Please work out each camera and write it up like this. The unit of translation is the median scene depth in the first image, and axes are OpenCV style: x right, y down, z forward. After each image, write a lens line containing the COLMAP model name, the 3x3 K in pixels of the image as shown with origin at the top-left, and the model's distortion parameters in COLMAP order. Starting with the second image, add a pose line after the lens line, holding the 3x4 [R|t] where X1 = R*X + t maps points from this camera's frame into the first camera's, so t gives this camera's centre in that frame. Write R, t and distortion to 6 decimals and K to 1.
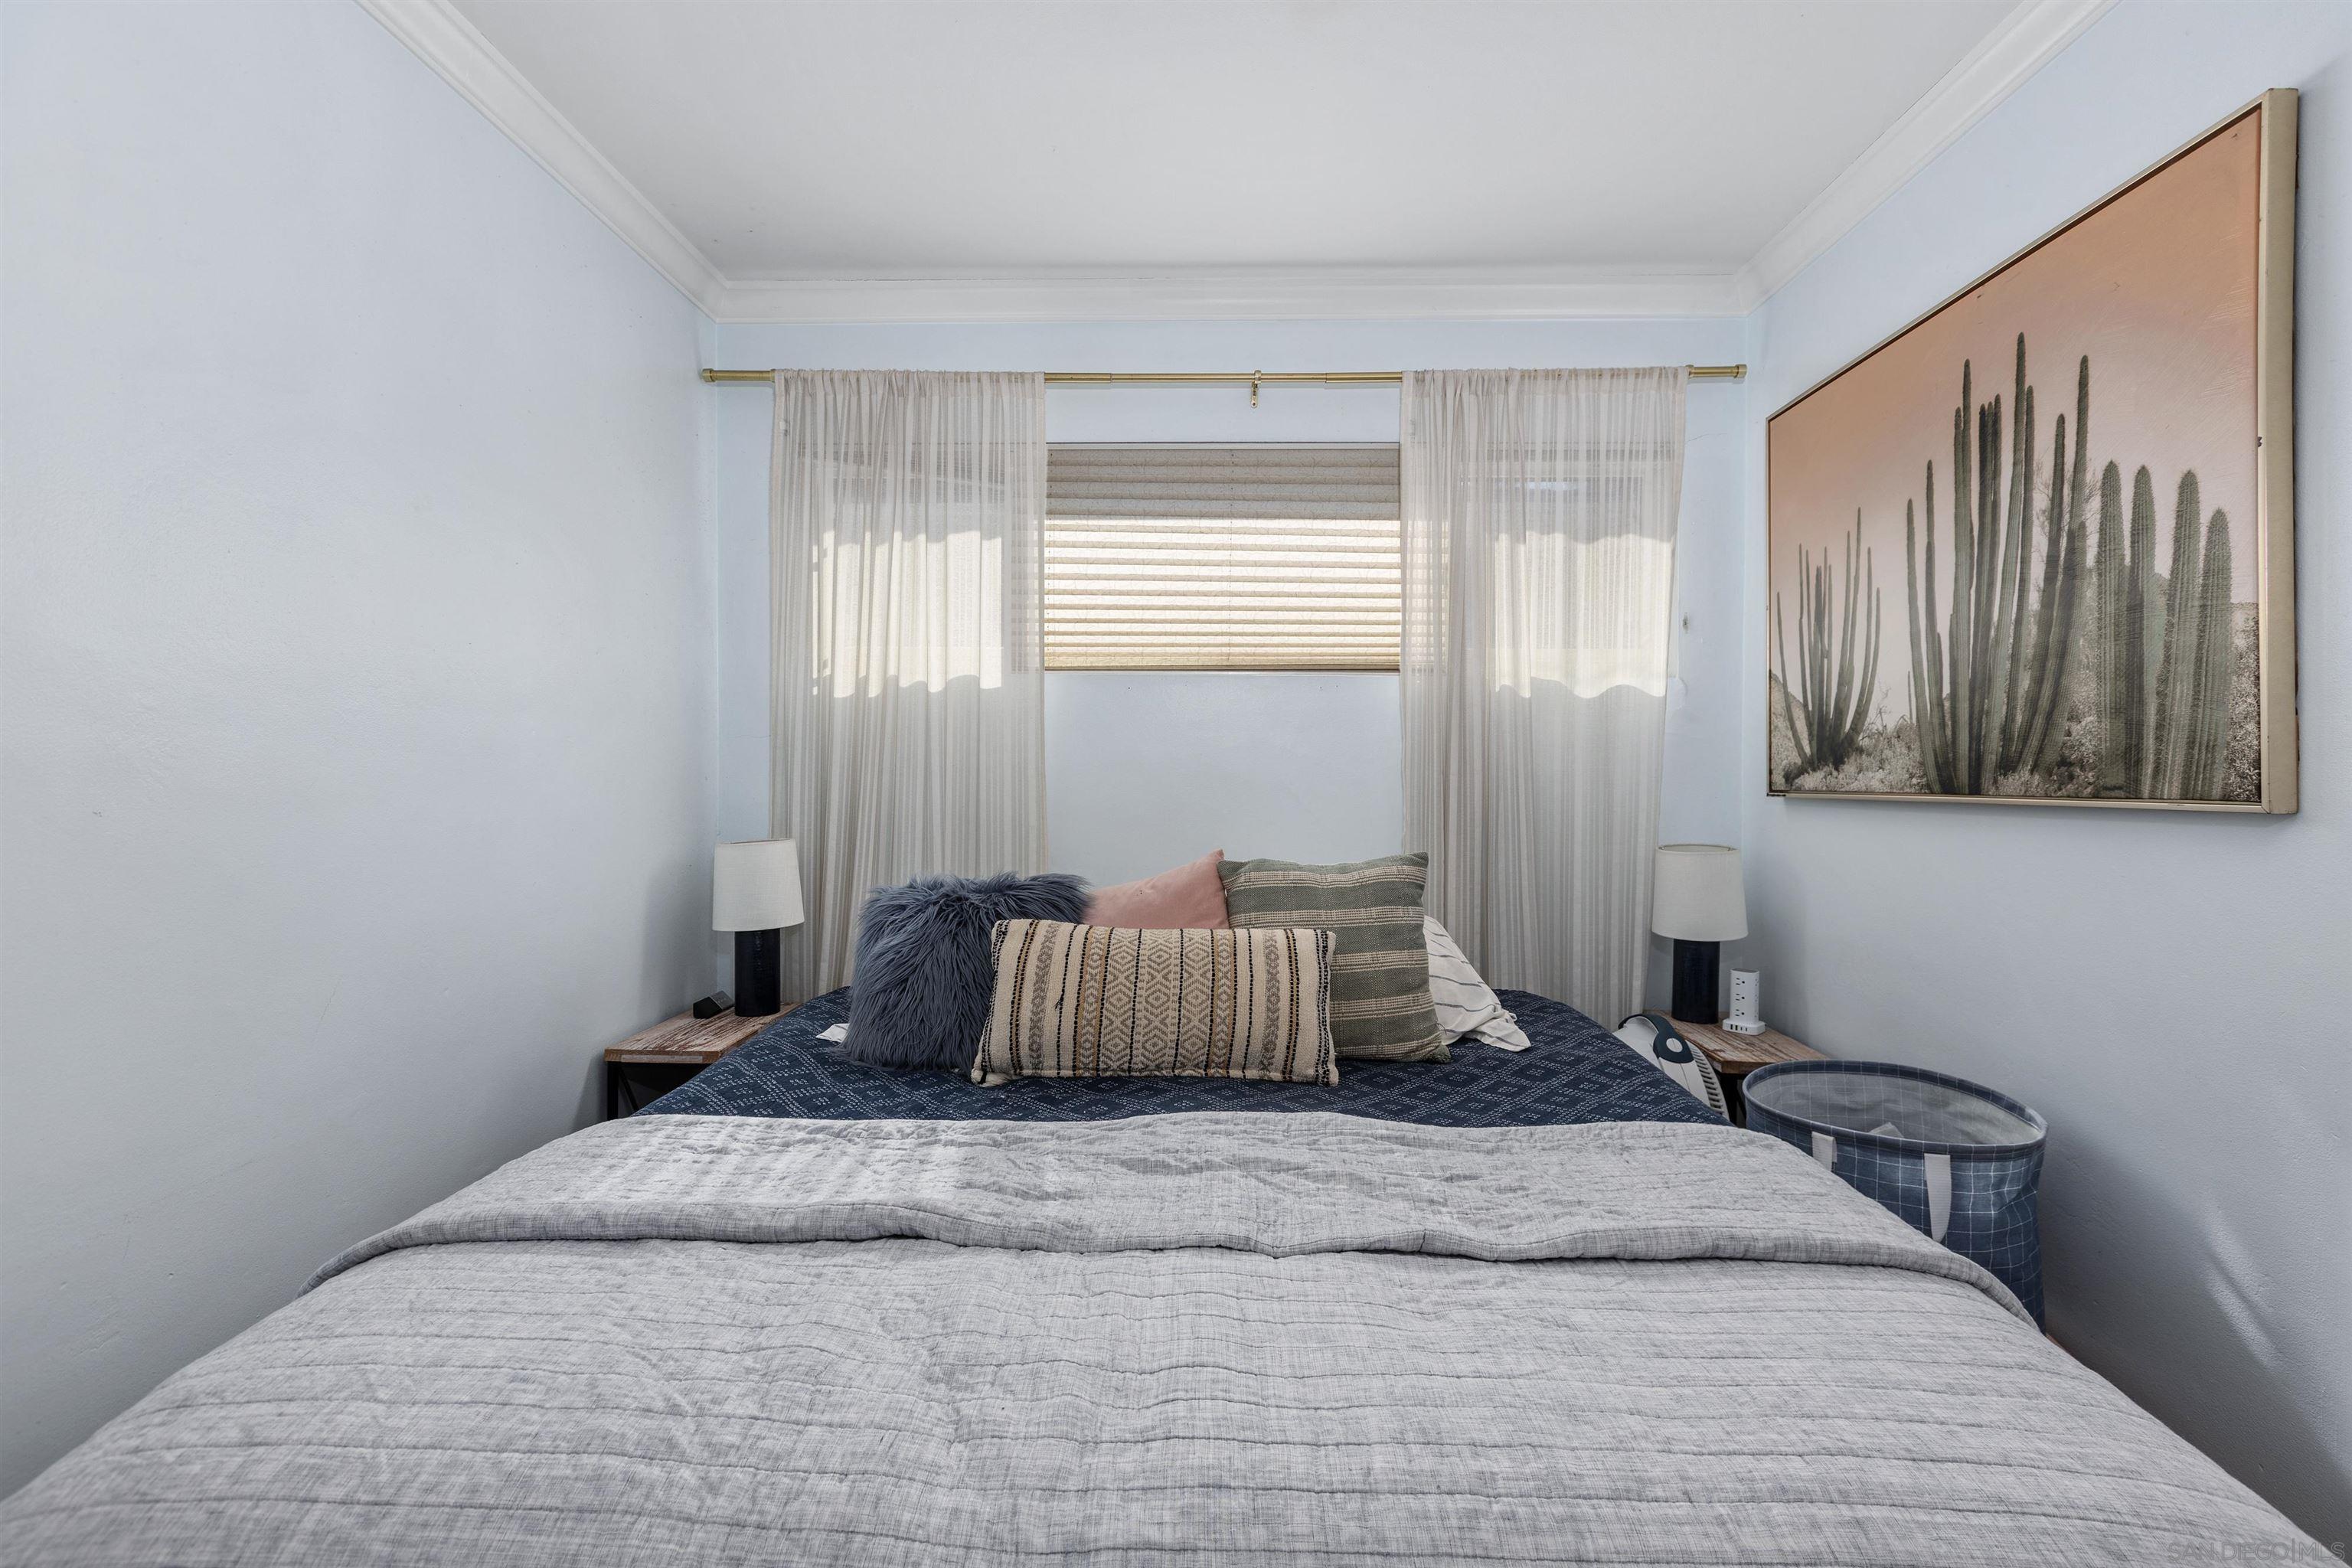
lens RADIAL K [[1053.0, 0, 1168.4], [0, 1053.0, 750.8], [0, 0, 1]] dist [-0.001112, 0.000471]
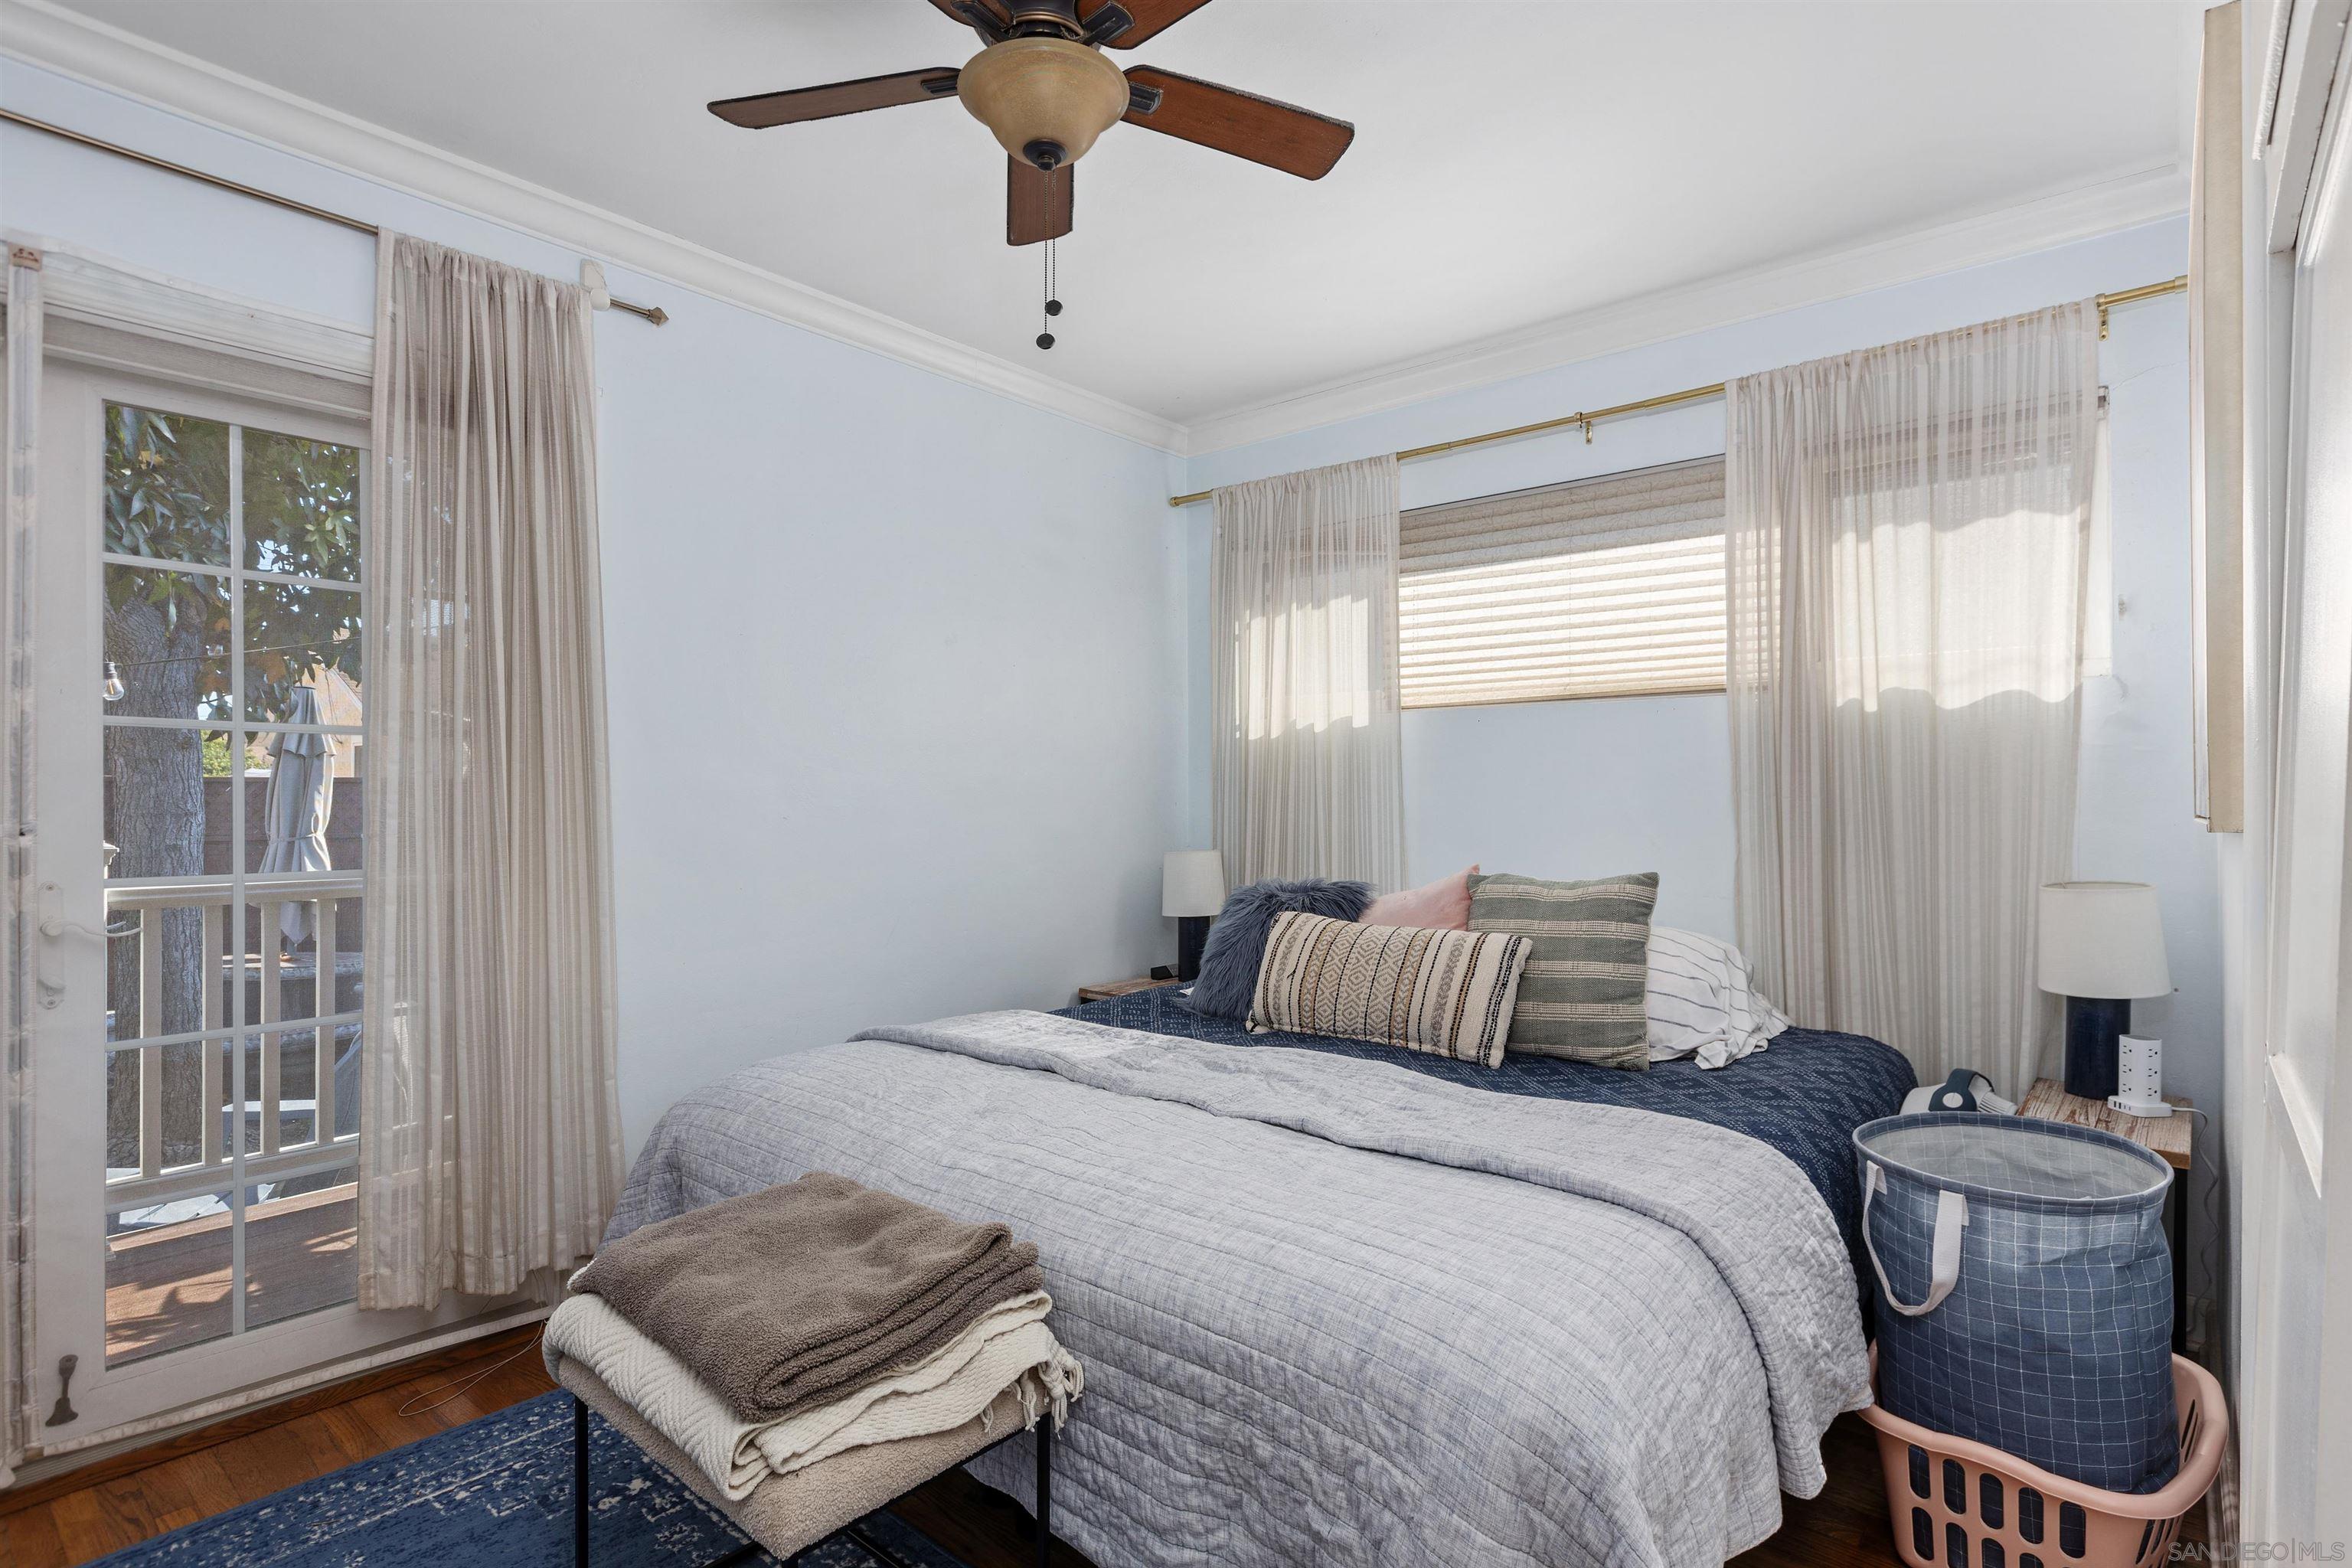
lens RADIAL K [[1084.3, 0, 1118.1], [0, 1084.3, 762.4], [0, 0, 1]] dist [-0.003616, 0.000066]
pose [[0.777435, -0.025655, -0.628440, 0.485751], [0.015262, 0.999643, -0.021928, 0.003608], [0.628778, 0.007456, 0.777549, -0.147454]]
